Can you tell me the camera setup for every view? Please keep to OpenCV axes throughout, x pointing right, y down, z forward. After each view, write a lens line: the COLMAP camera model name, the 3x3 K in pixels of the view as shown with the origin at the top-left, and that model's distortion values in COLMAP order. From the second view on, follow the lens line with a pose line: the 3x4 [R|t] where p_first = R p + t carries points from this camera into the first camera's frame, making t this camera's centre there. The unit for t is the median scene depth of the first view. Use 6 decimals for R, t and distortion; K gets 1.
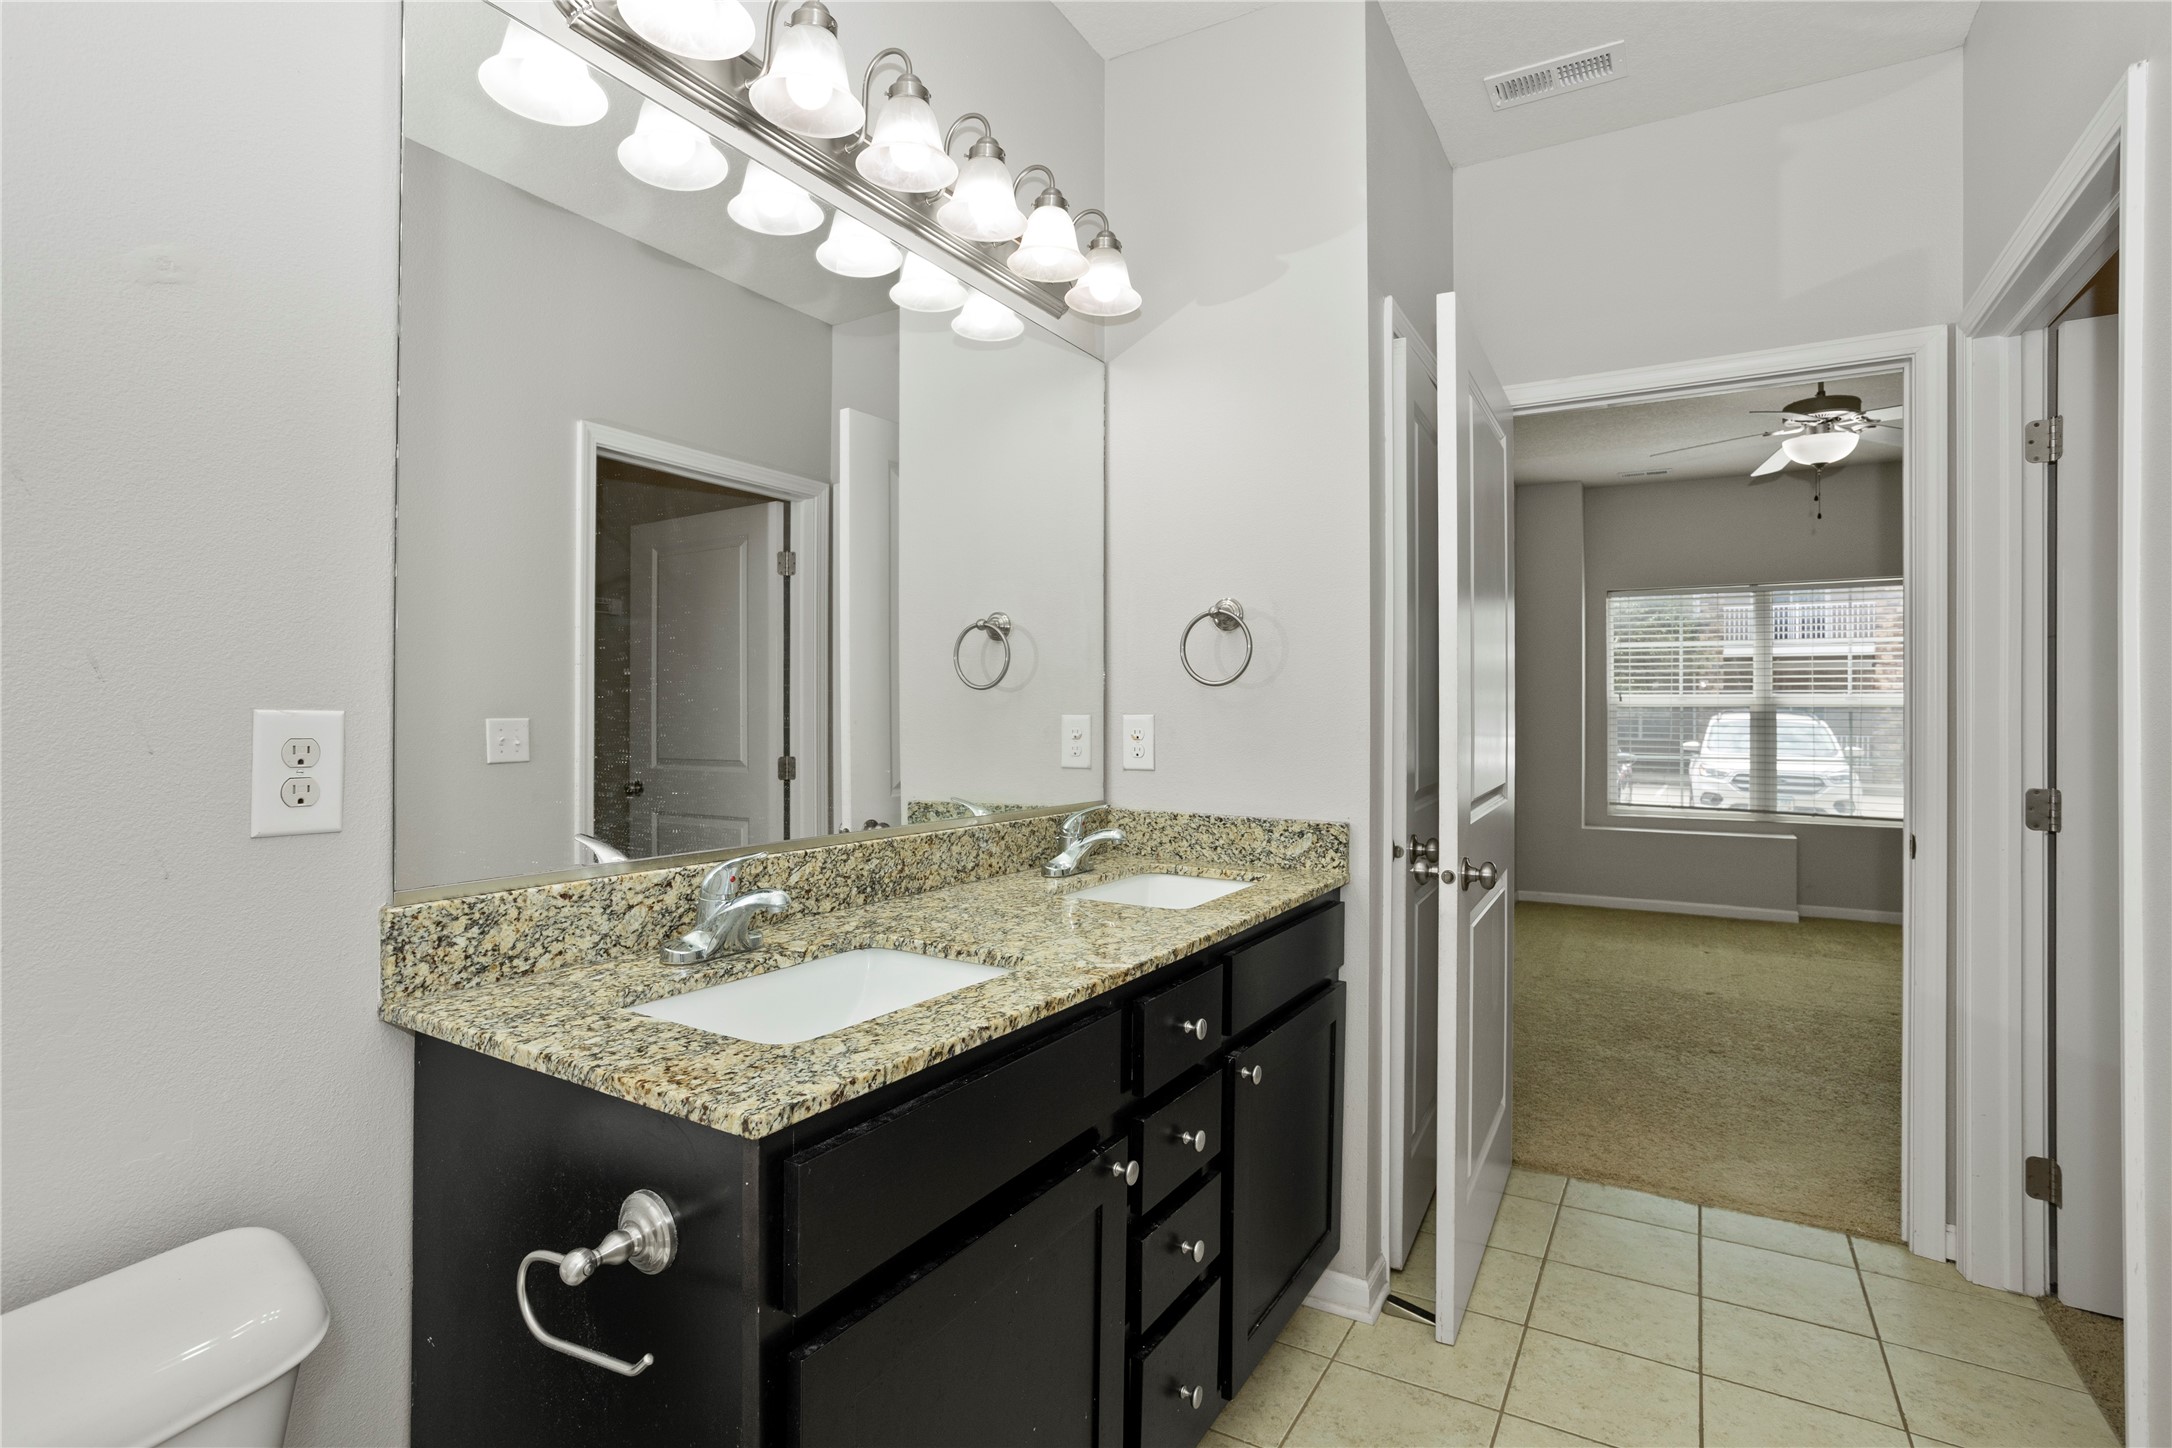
lens RADIAL K [[1048.3, 0, 1090.2], [0, 1048.3, 728.0], [0, 0, 1]] dist [-0.062851, 0.032709]
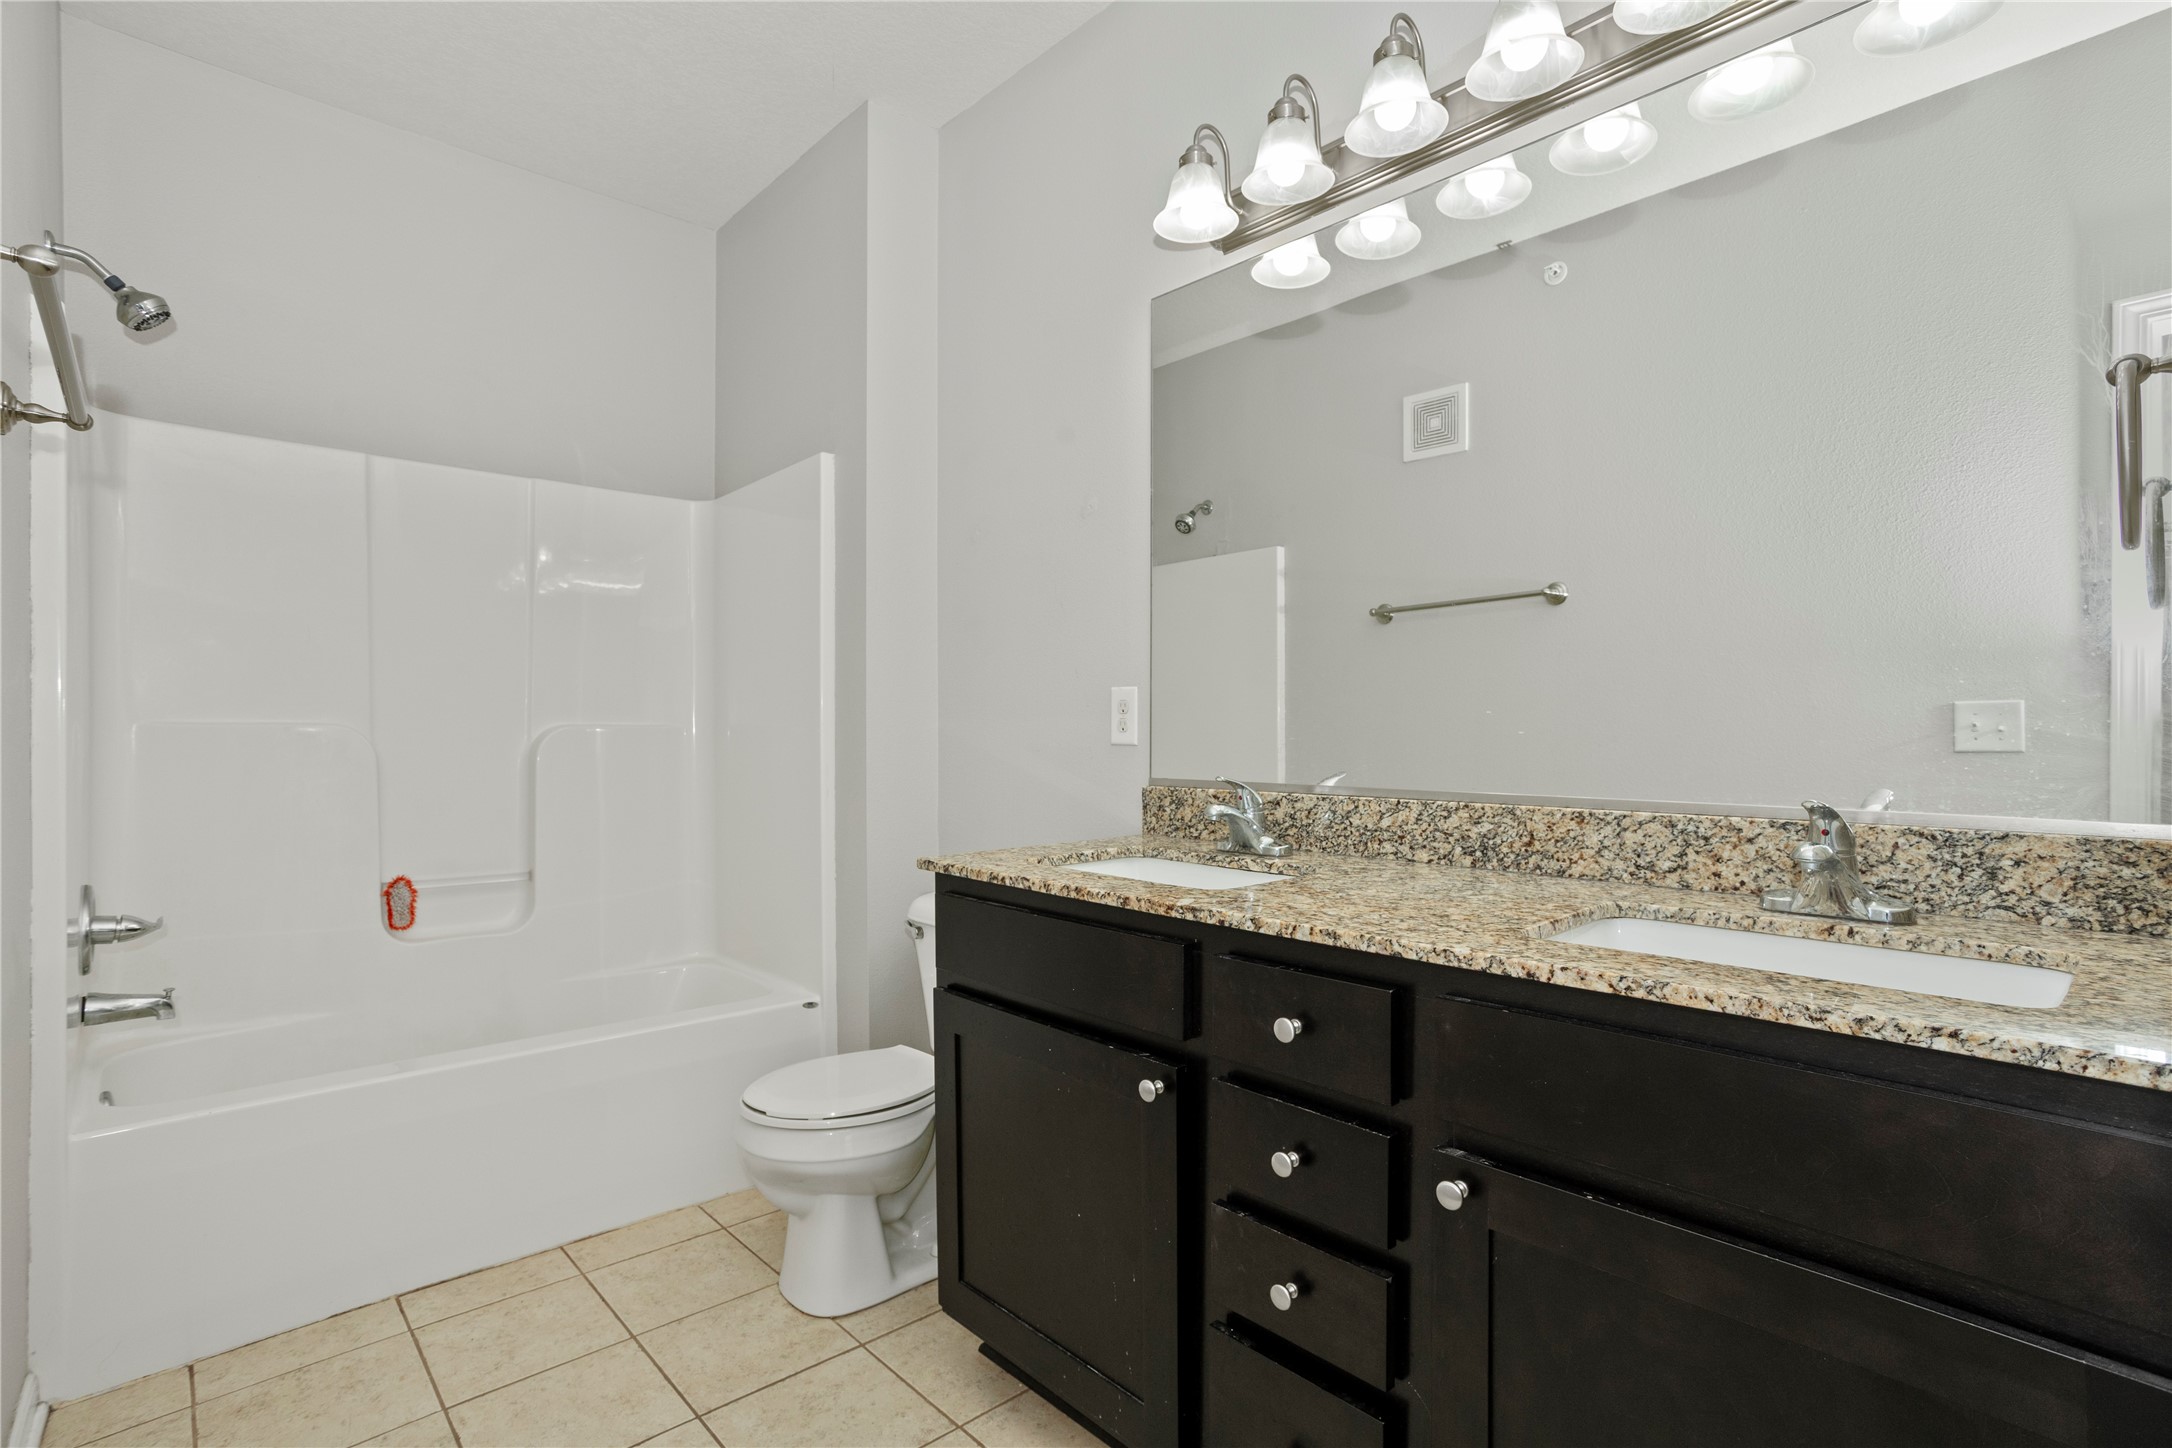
lens RADIAL K [[1048.3, 0, 1090.2], [0, 1048.3, 728.0], [0, 0, 1]] dist [-0.062851, 0.032709]
pose [[-0.290224, -0.005285, -0.956944, 0.828126], [-0.008228, 0.999962, -0.003028, 0.045852], [0.956923, 0.006995, -0.290257, 0.956418]]
